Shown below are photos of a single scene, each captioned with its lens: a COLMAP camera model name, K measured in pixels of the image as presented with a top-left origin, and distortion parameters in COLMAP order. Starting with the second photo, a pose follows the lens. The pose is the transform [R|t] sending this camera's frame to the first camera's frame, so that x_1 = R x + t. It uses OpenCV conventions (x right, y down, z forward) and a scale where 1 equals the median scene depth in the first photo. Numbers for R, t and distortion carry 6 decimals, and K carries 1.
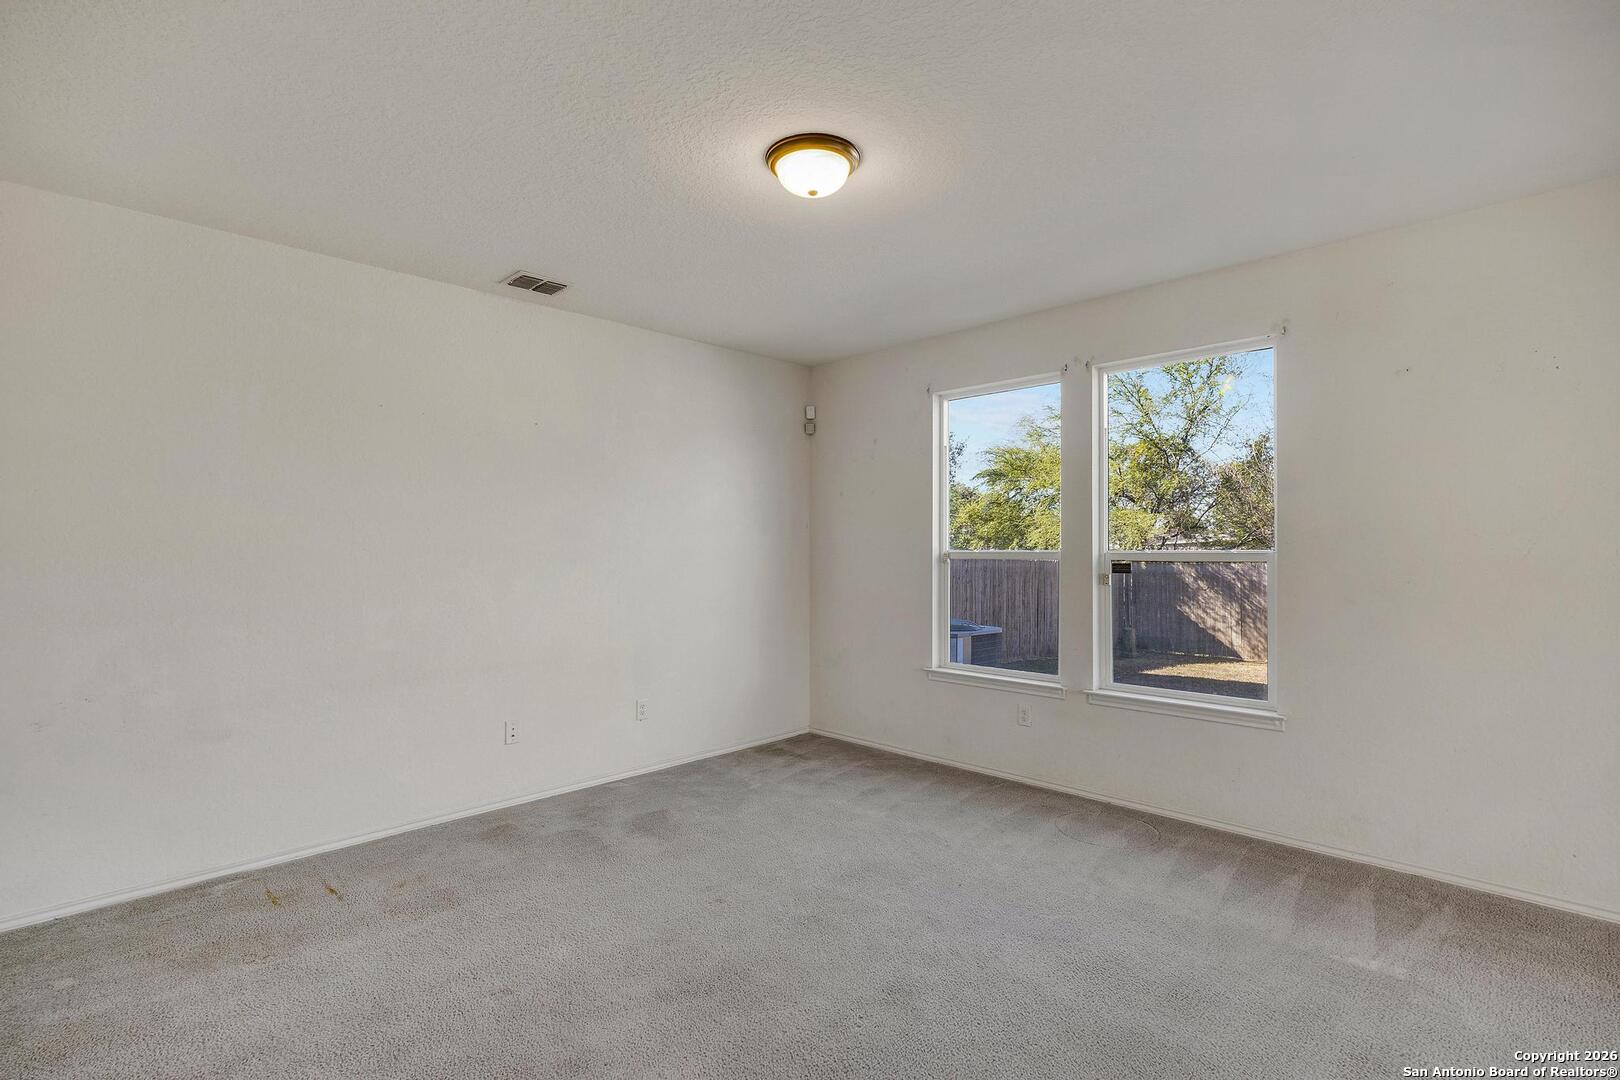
lens RADIAL K [[773.0, 0, 809.3], [0, 773.0, 541.8], [0, 0, 1]] dist [0.000032, -0.000006]
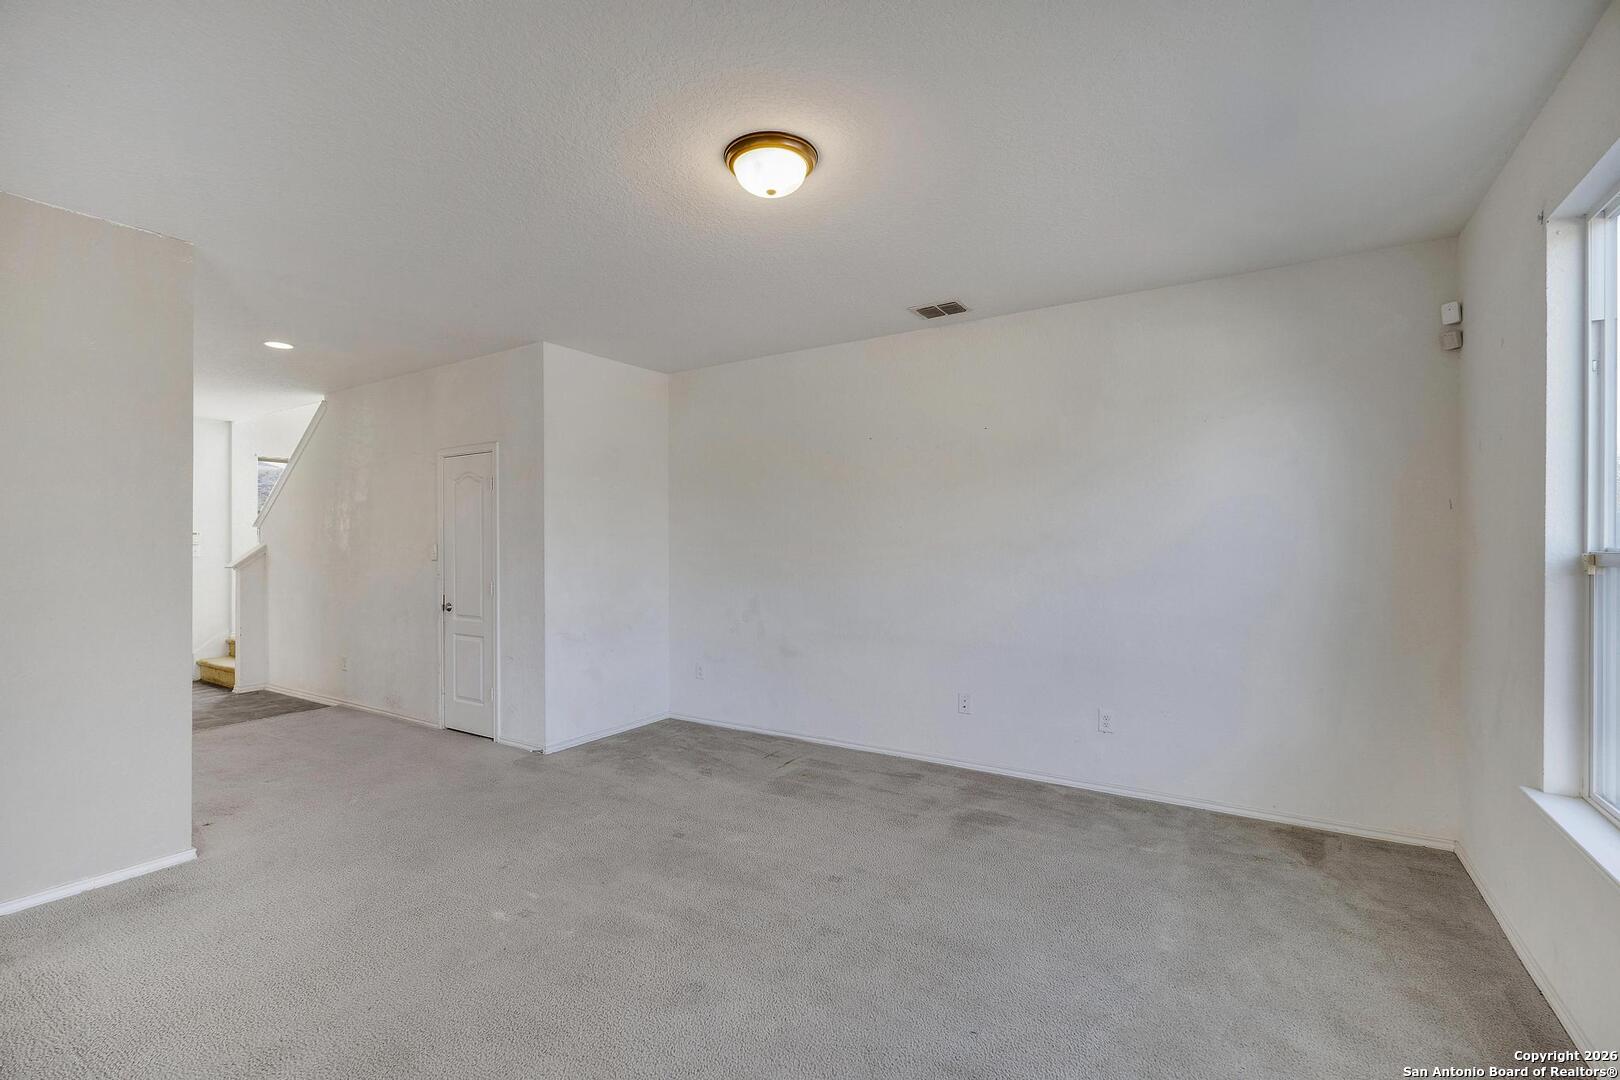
lens RADIAL K [[729.6, 0, 805.6], [0, 729.6, 540.5], [0, 0, 1]] dist [0.001374, 0.000354]
pose [[0.203173, -0.000367, -0.979143, 0.646780], [0.009304, 0.999956, 0.001556, 0.001661], [0.979099, -0.009426, 0.203168, 0.577655]]
